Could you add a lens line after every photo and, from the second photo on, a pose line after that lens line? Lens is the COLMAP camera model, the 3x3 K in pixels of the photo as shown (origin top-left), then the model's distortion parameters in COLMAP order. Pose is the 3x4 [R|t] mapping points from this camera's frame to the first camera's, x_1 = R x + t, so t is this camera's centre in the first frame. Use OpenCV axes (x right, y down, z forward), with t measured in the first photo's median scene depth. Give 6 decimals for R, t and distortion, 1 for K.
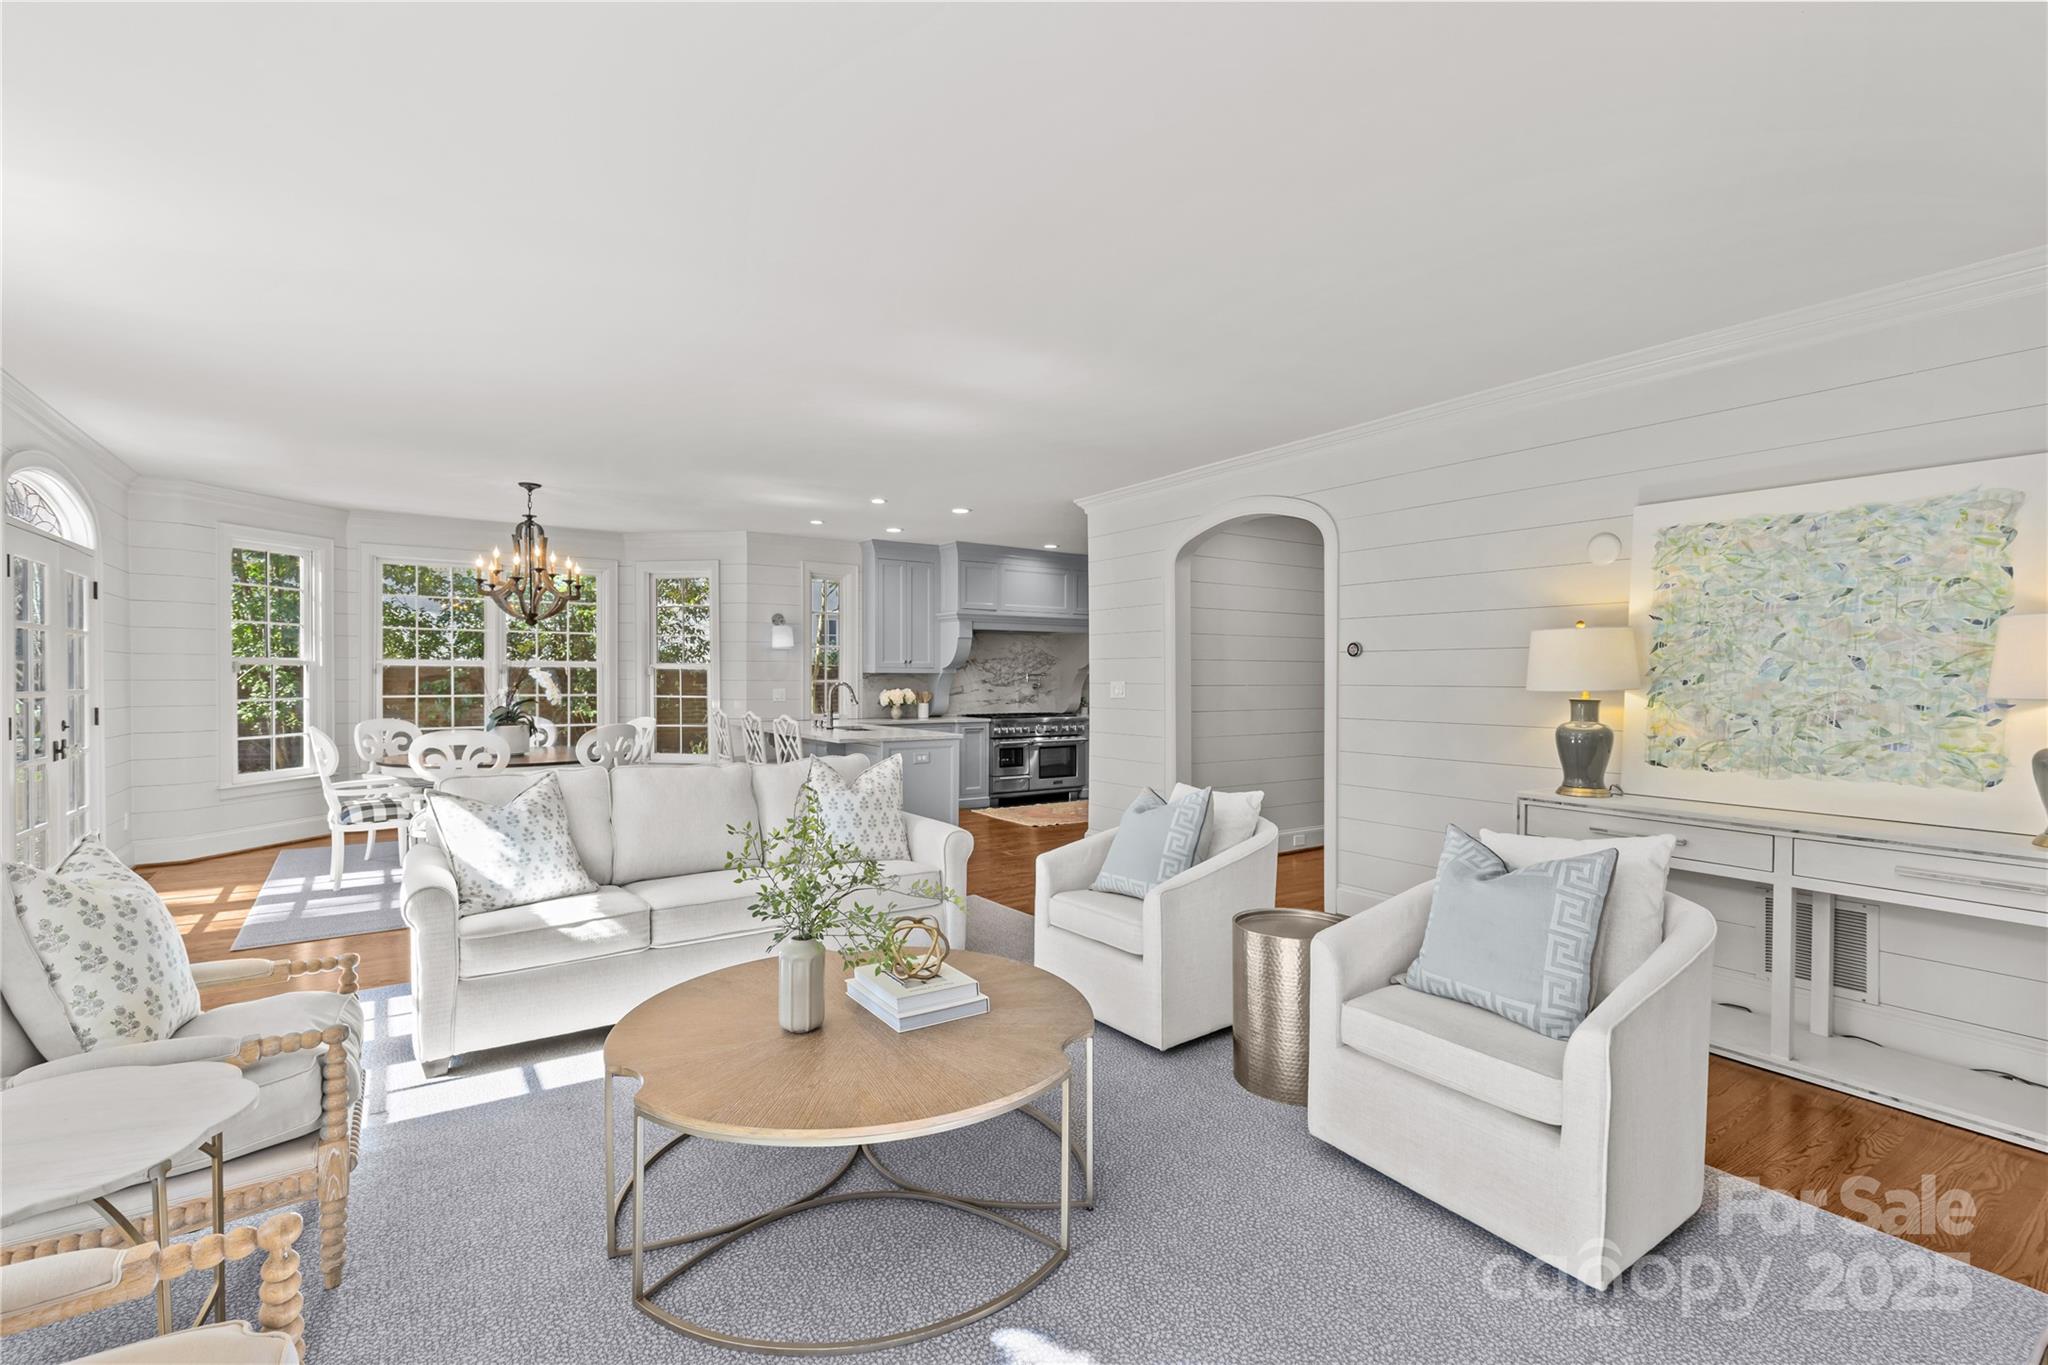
lens RADIAL K [[914.1, 0, 1007.0], [0, 914.1, 675.7], [0, 0, 1]] dist [0.004001, -0.000531]
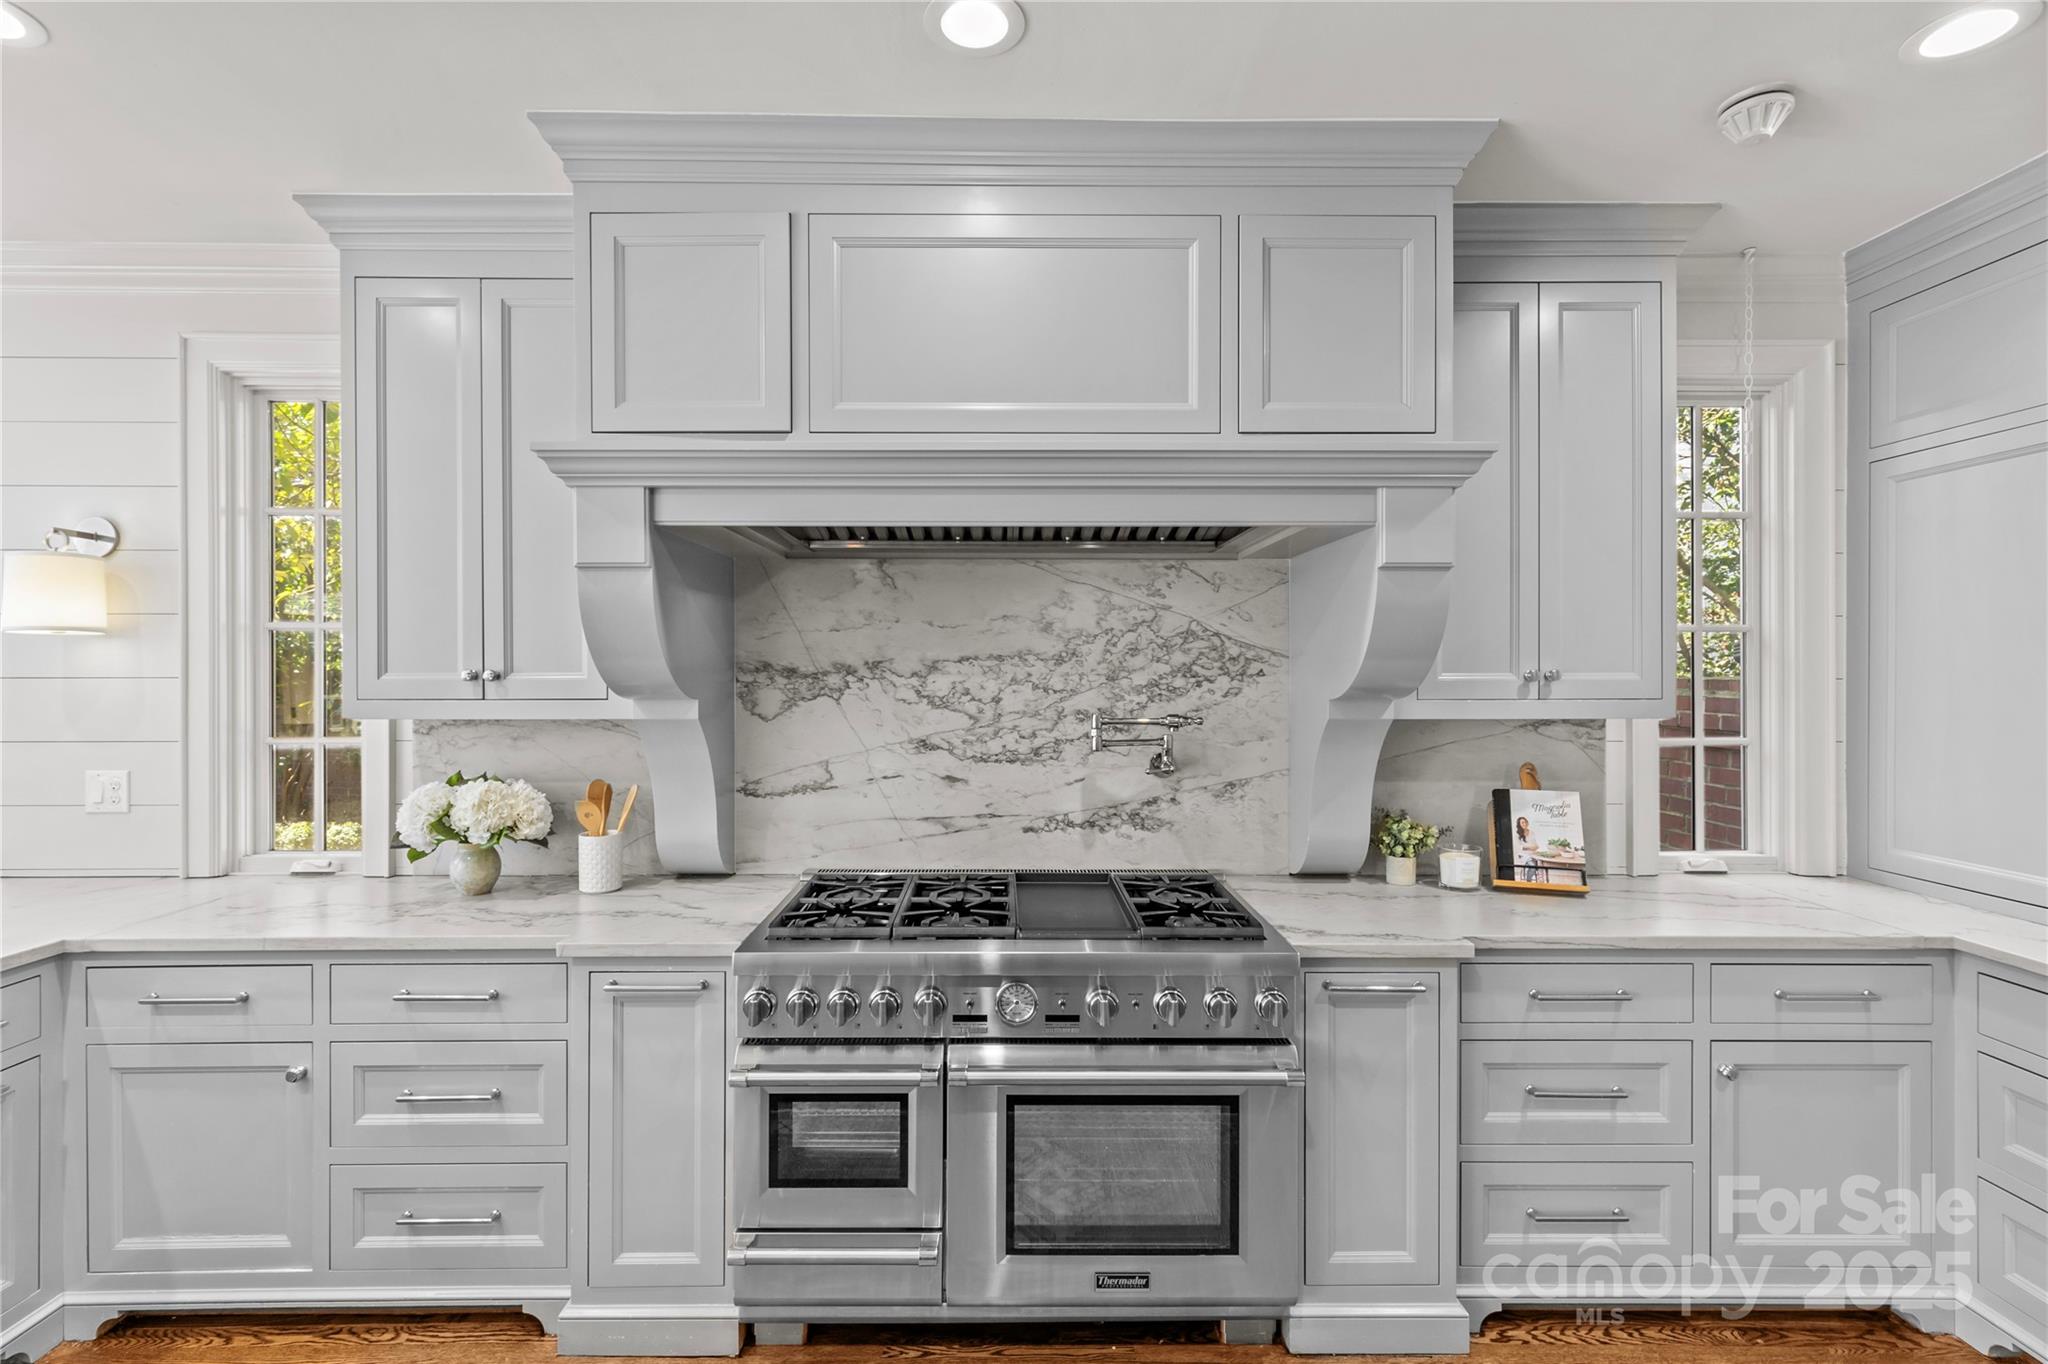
lens RADIAL K [[914.1, 0, 1007.0], [0, 914.1, 675.2], [0, 0, 1]] dist [0.004001, -0.000531]
pose [[0.829399, -0.002364, -0.558651, 0.218079], [0.001298, 0.999997, -0.002305, -0.019828], [0.558655, 0.001187, 0.829399, 1.226776]]
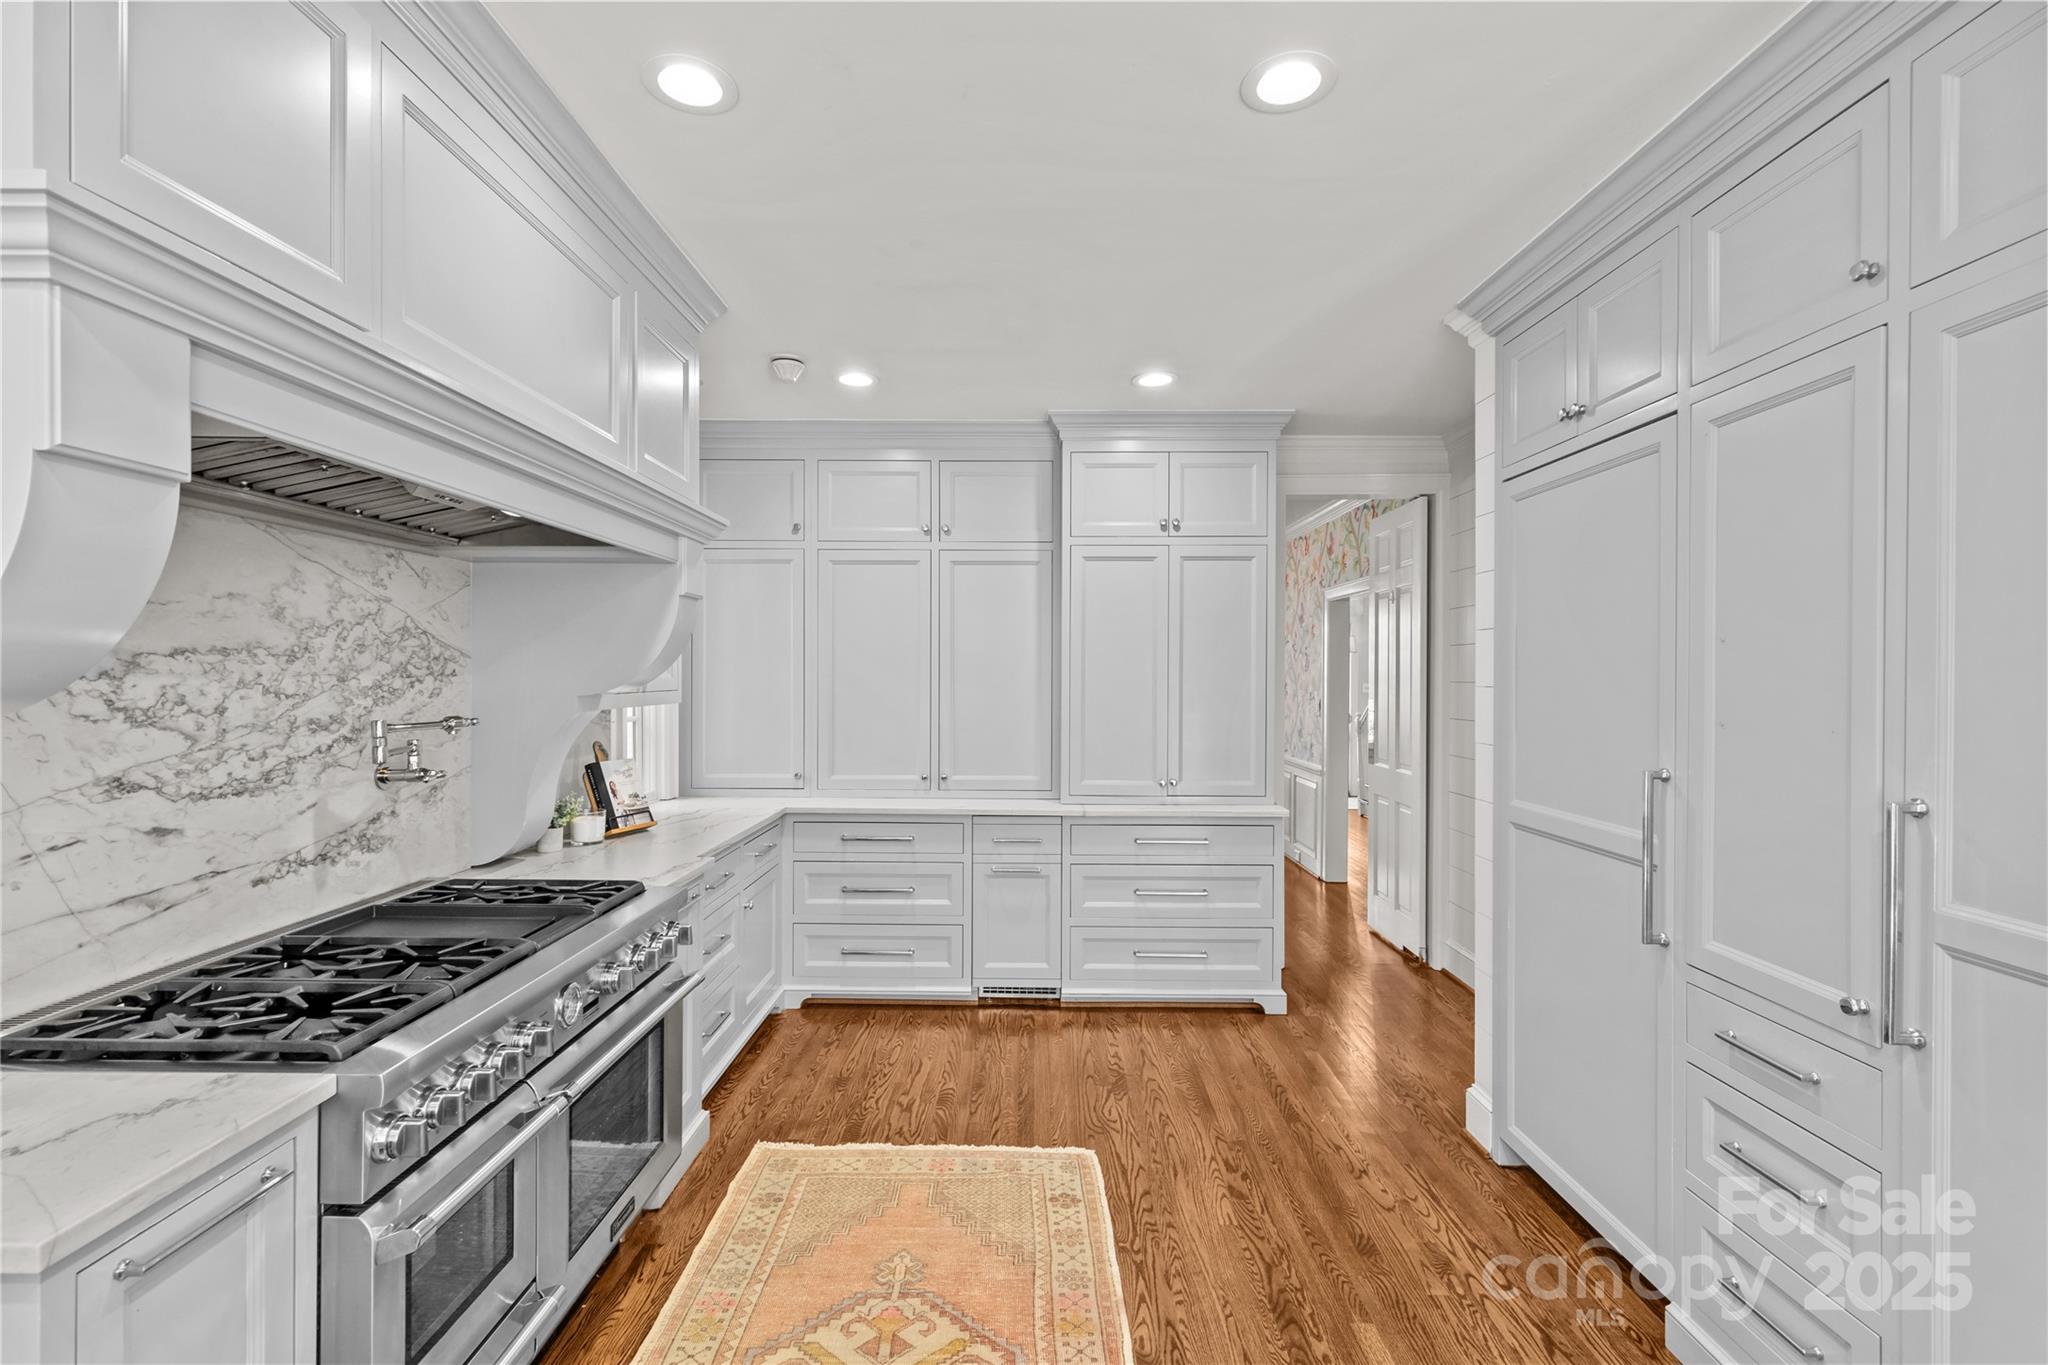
lens RADIAL K [[914.1, 0, 1007.0], [0, 914.1, 675.7], [0, 0, 1]] dist [0.004001, -0.000531]
pose [[0.578648, -0.005110, 0.815561, -0.103871], [0.004875, 0.999984, 0.002806, -0.020344], [-0.815563, 0.002352, 0.578664, 1.189285]]
